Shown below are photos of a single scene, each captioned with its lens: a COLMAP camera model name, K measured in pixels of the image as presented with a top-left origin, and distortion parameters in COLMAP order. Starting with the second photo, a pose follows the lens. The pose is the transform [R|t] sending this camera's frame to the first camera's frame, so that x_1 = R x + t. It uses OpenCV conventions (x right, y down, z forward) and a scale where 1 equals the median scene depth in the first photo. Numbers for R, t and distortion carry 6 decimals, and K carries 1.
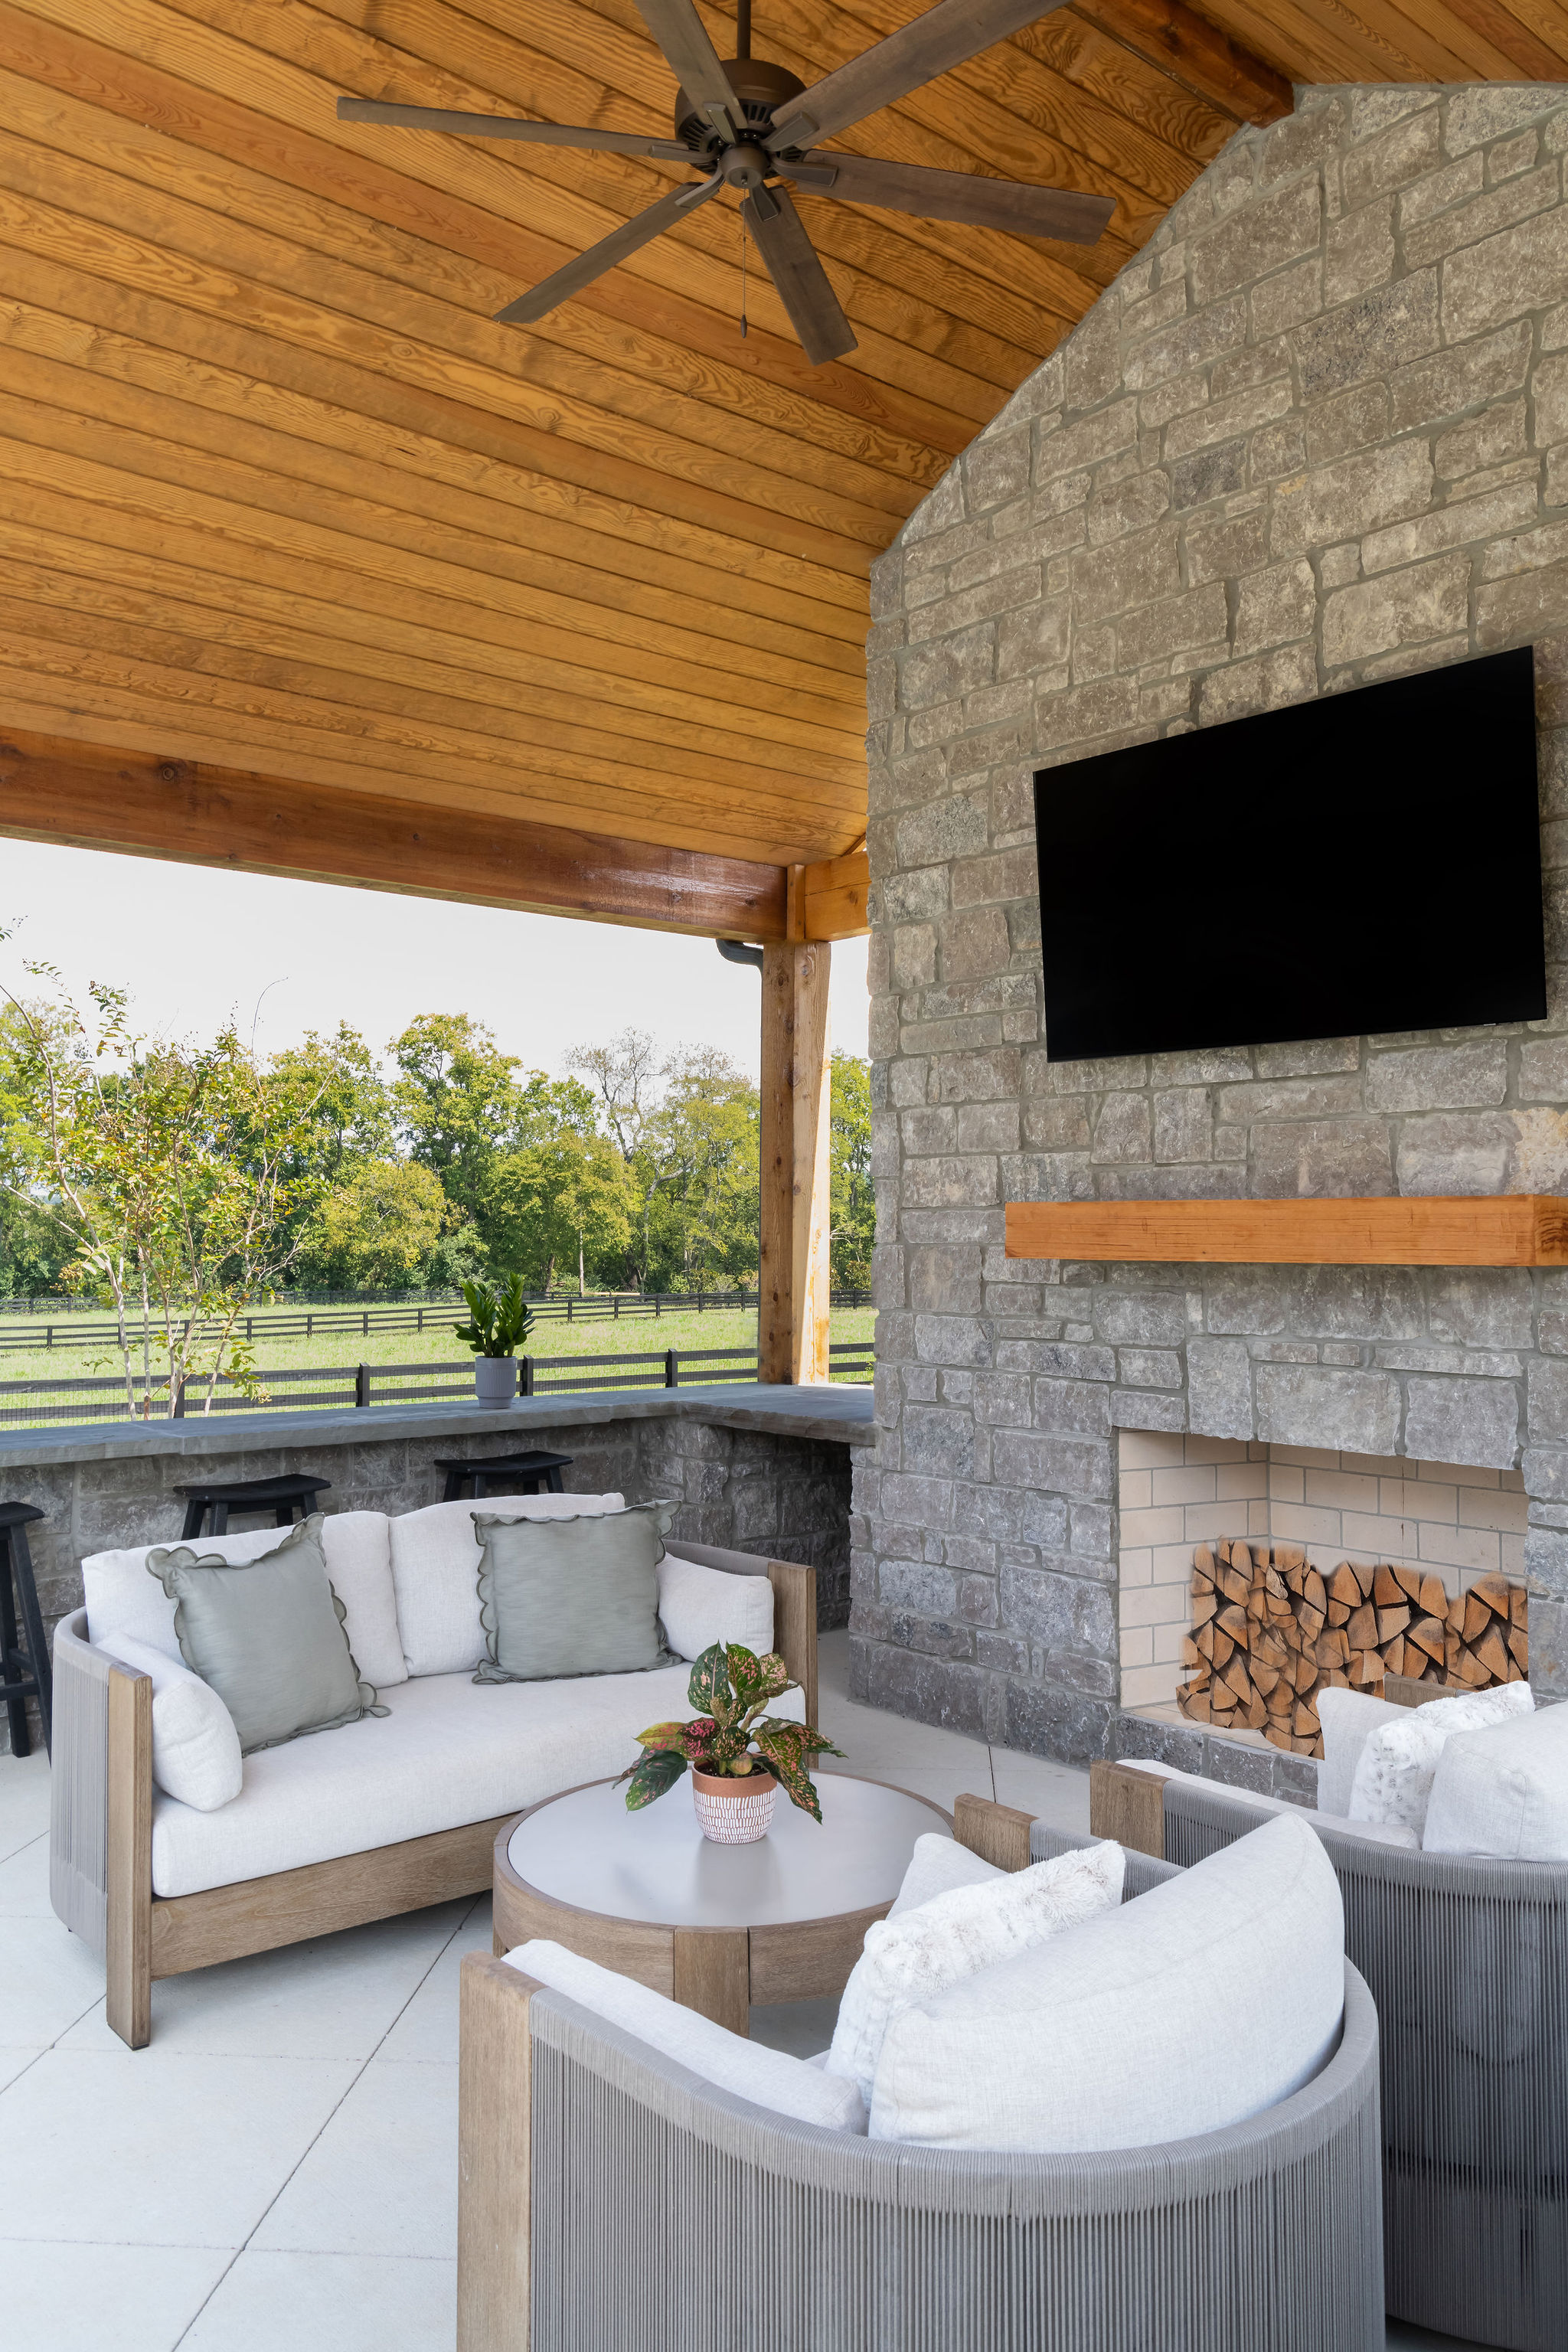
lens RADIAL K [[1737.4, 0, 790.6], [0, 1737.4, 1175.3], [0, 0, 1]] dist [0.003024, -0.006595]
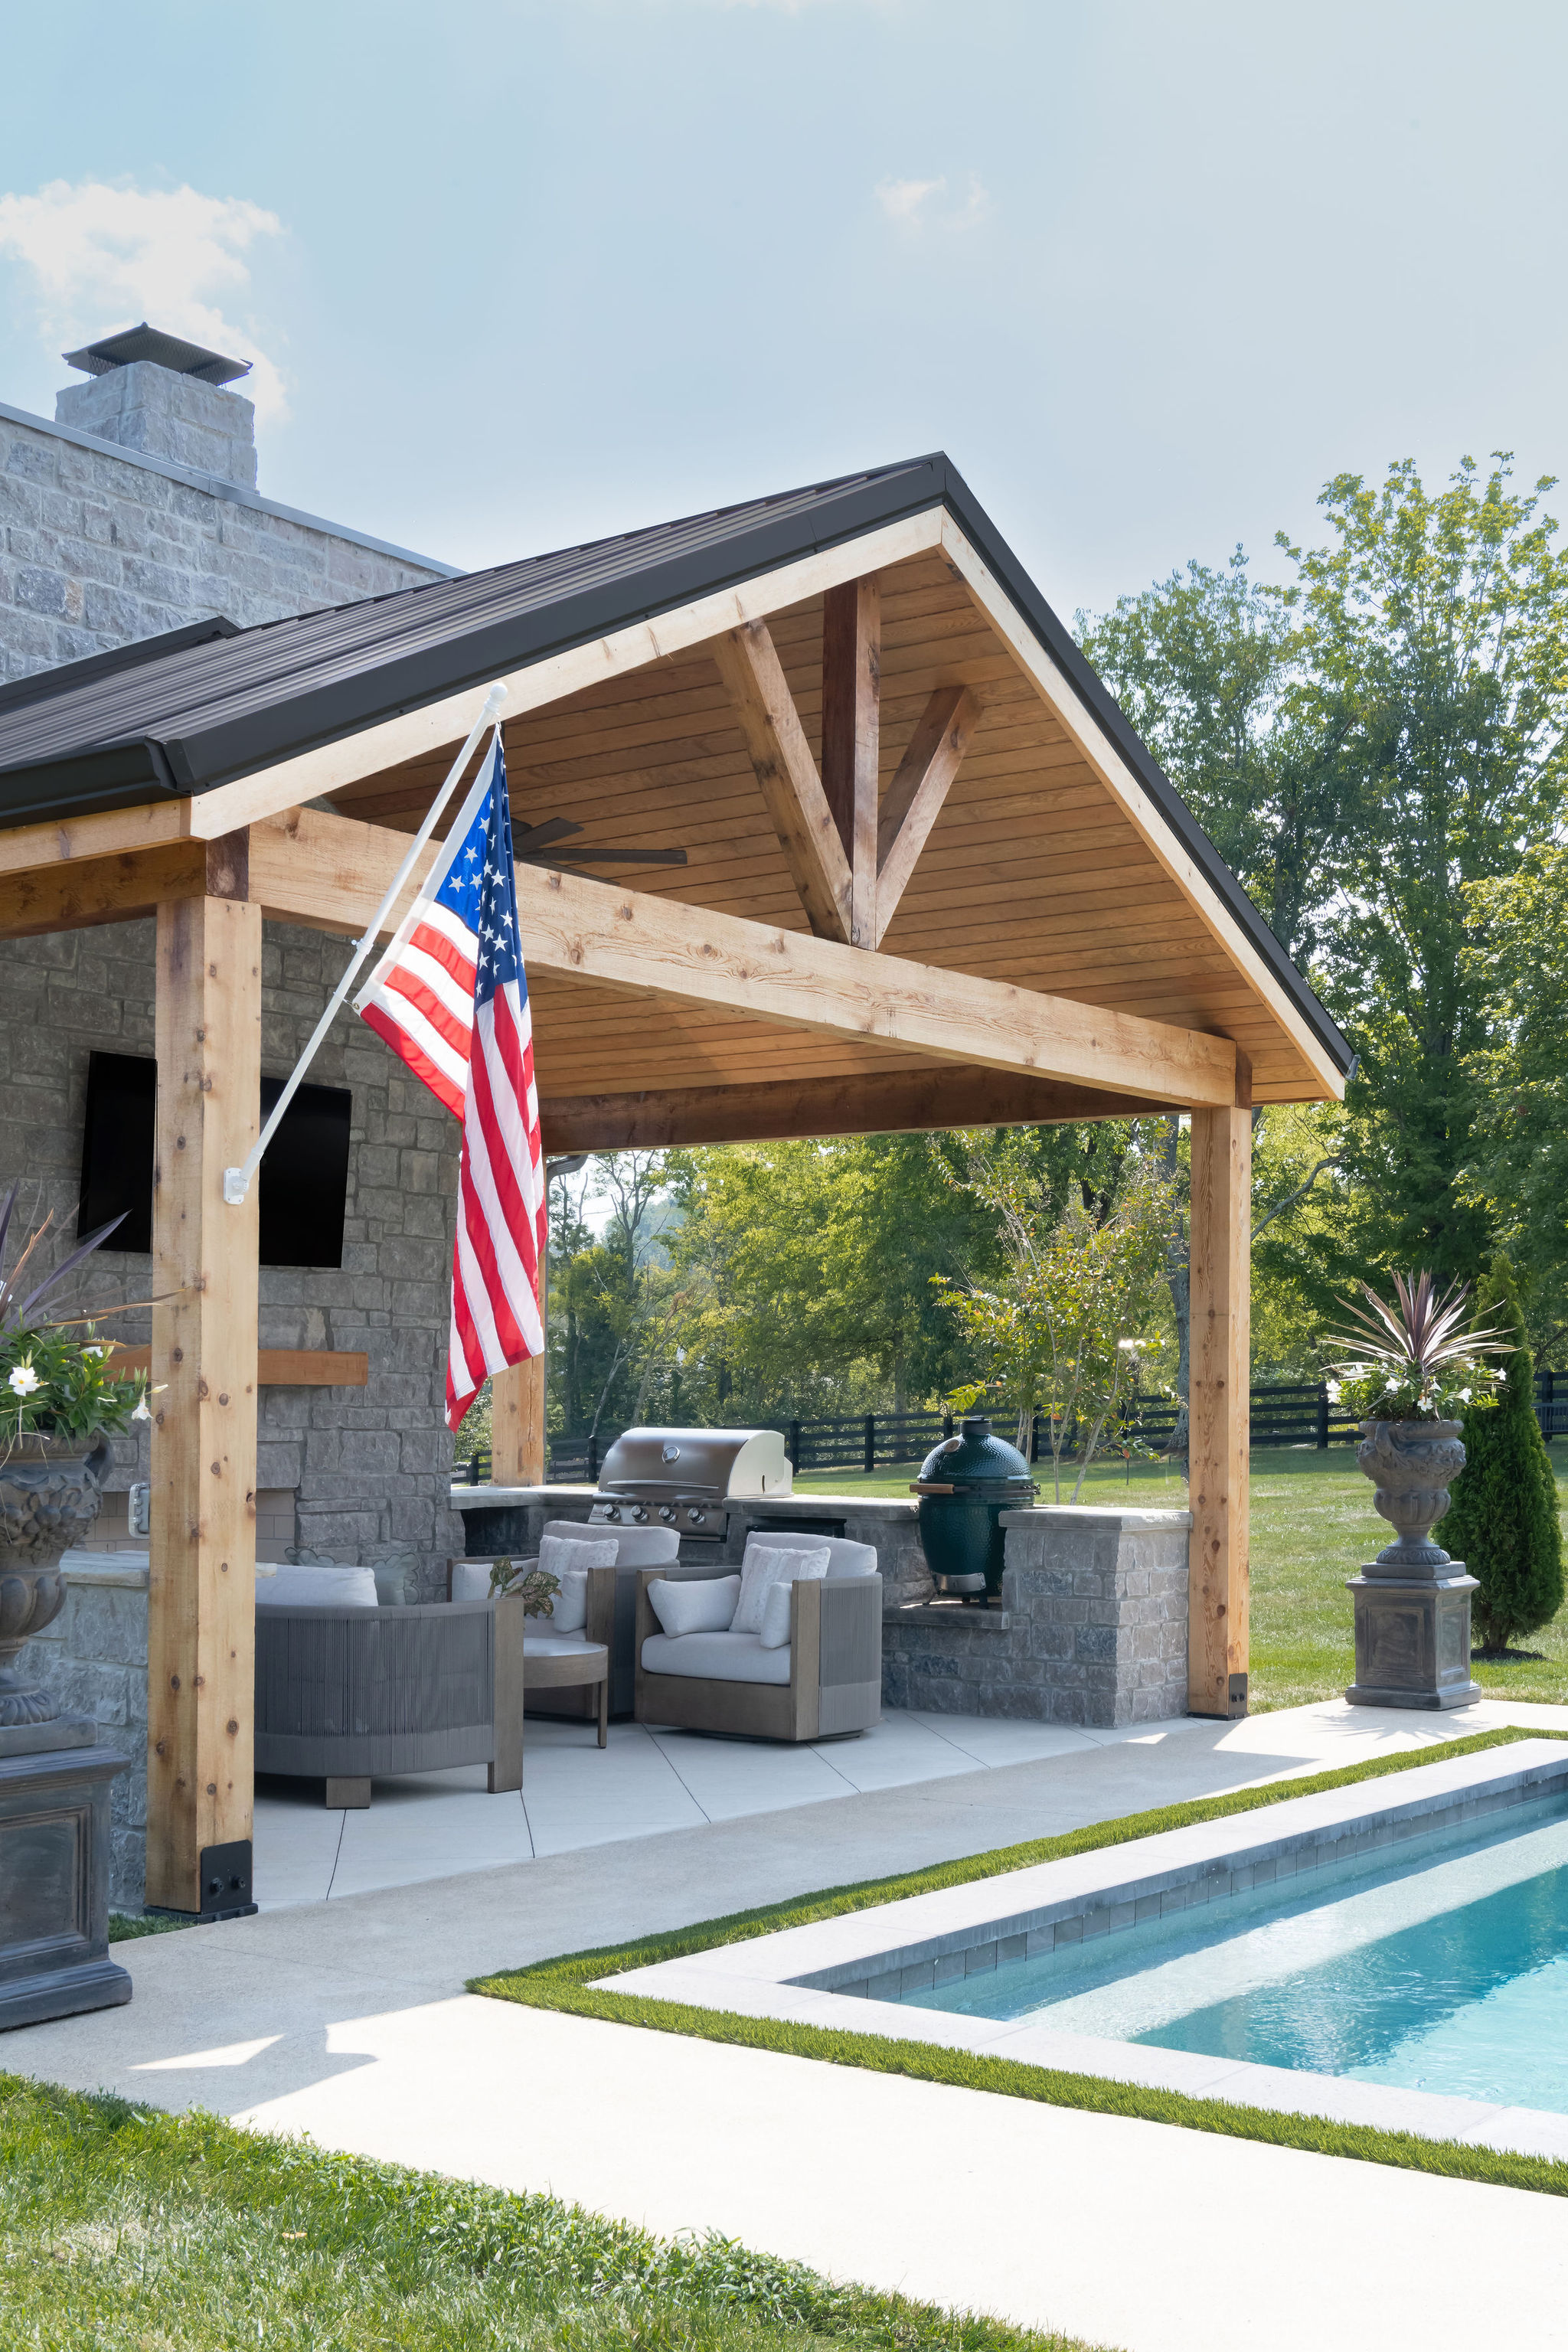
lens RADIAL K [[2642.7, 0, 851.2], [0, 2642.7, 1329.3], [0, 0, 1]] dist [0.003980, -0.006930]
pose [[-0.236758, 0.023840, 0.971276, -2.233513], [-0.043522, 0.998435, -0.035115, 0.055181], [-0.970593, -0.050586, -0.235350, 0.914334]]
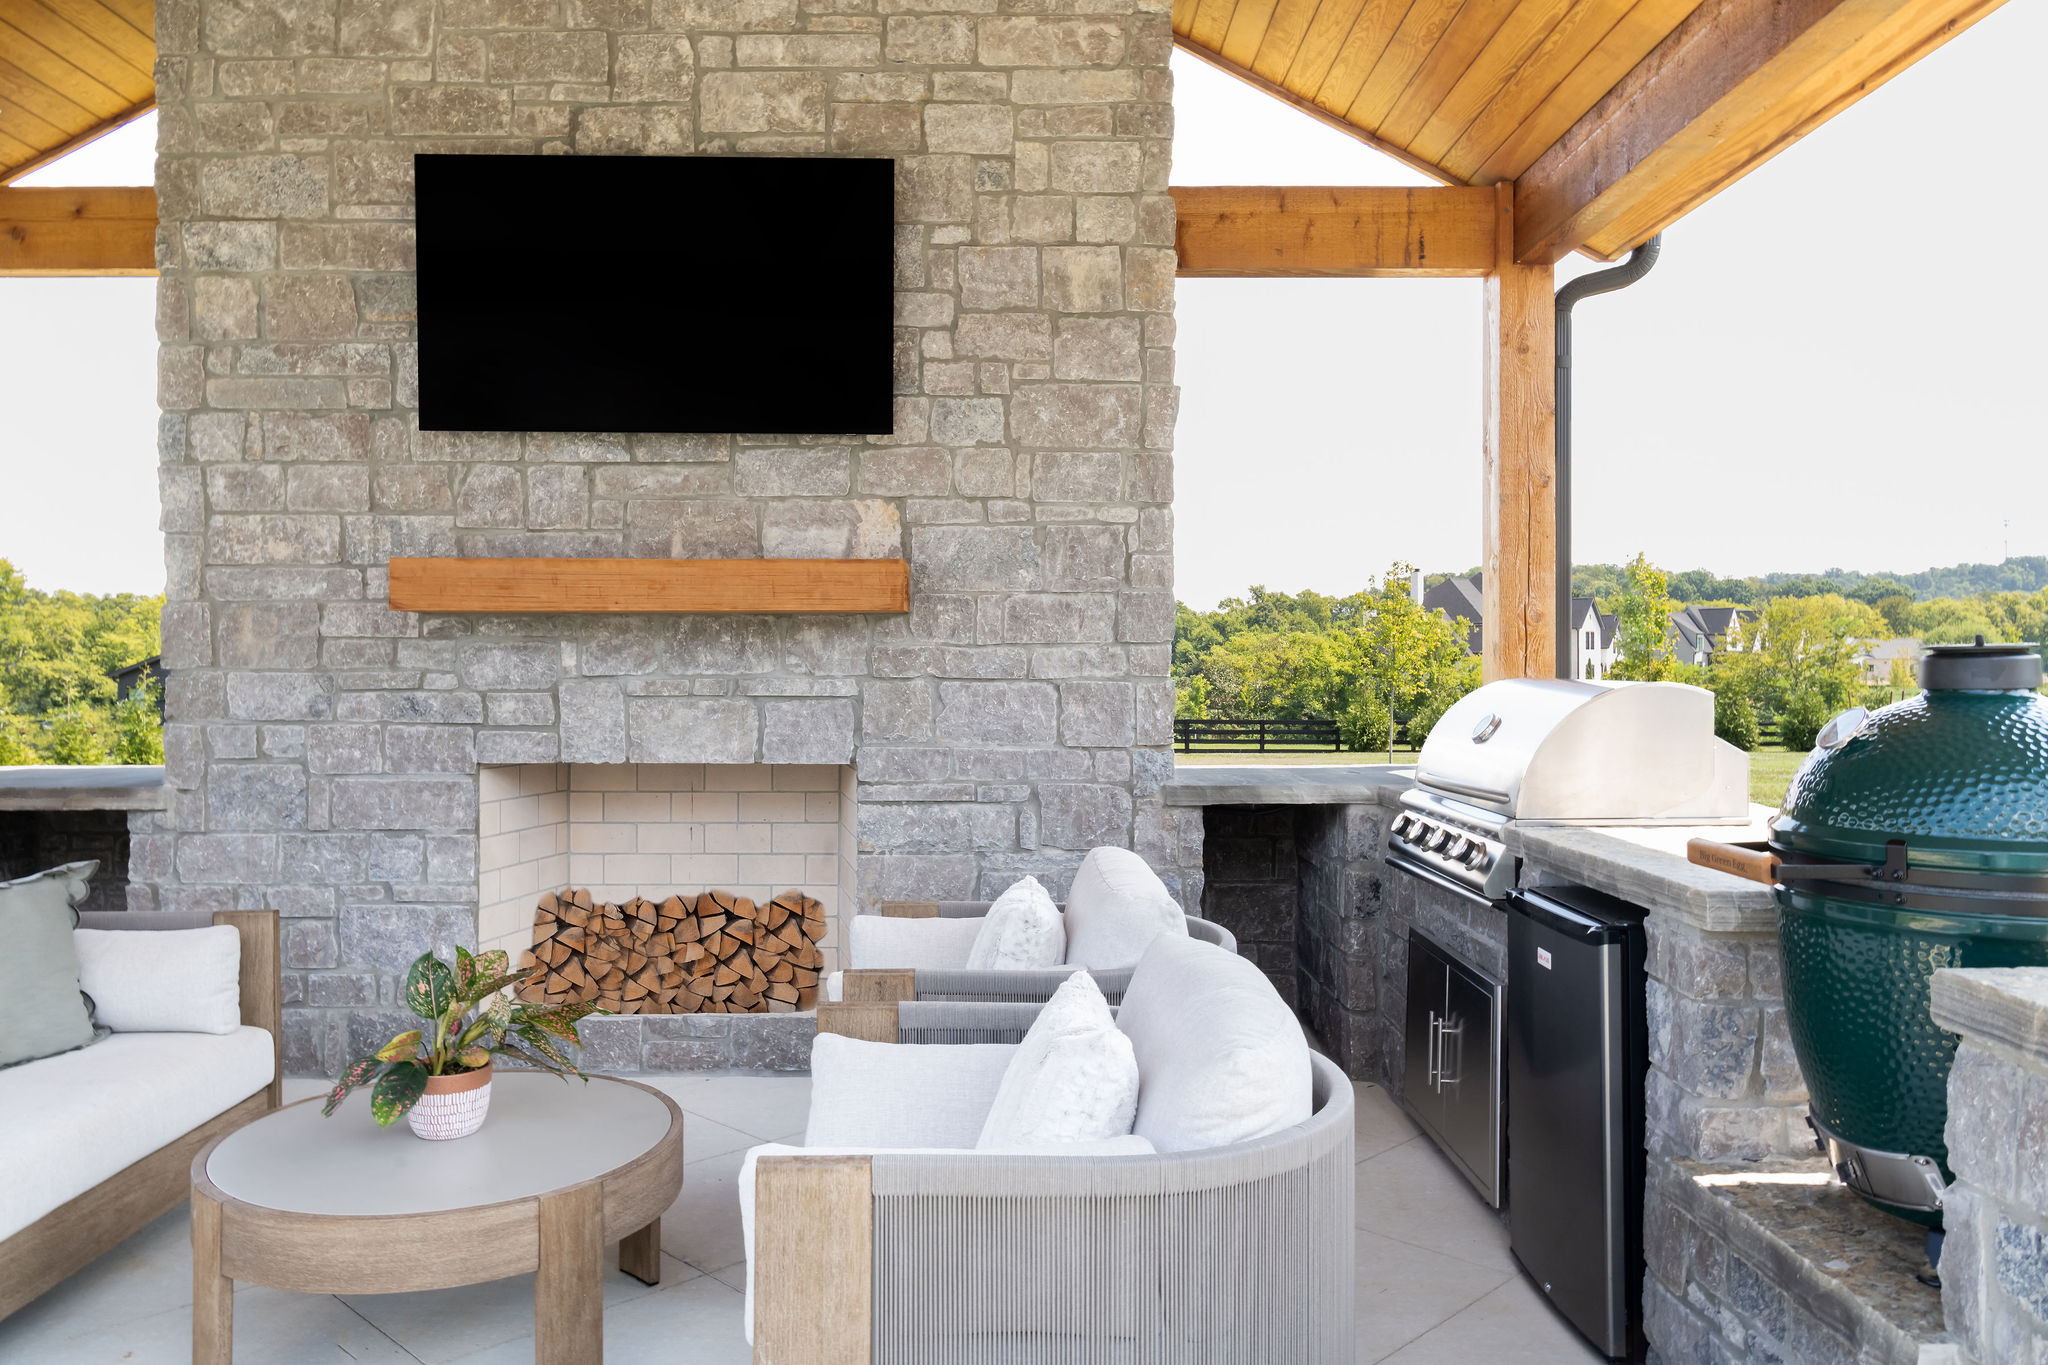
lens RADIAL K [[1485.2, 0, 996.0], [0, 1485.2, 664.0], [0, 0, 1]] dist [0.015156, -0.010711]
pose [[0.649740, -0.001155, 0.760156, -0.327618], [-0.025360, 0.999409, 0.023195, 0.050491], [-0.759734, -0.034348, 0.649327, 0.130178]]
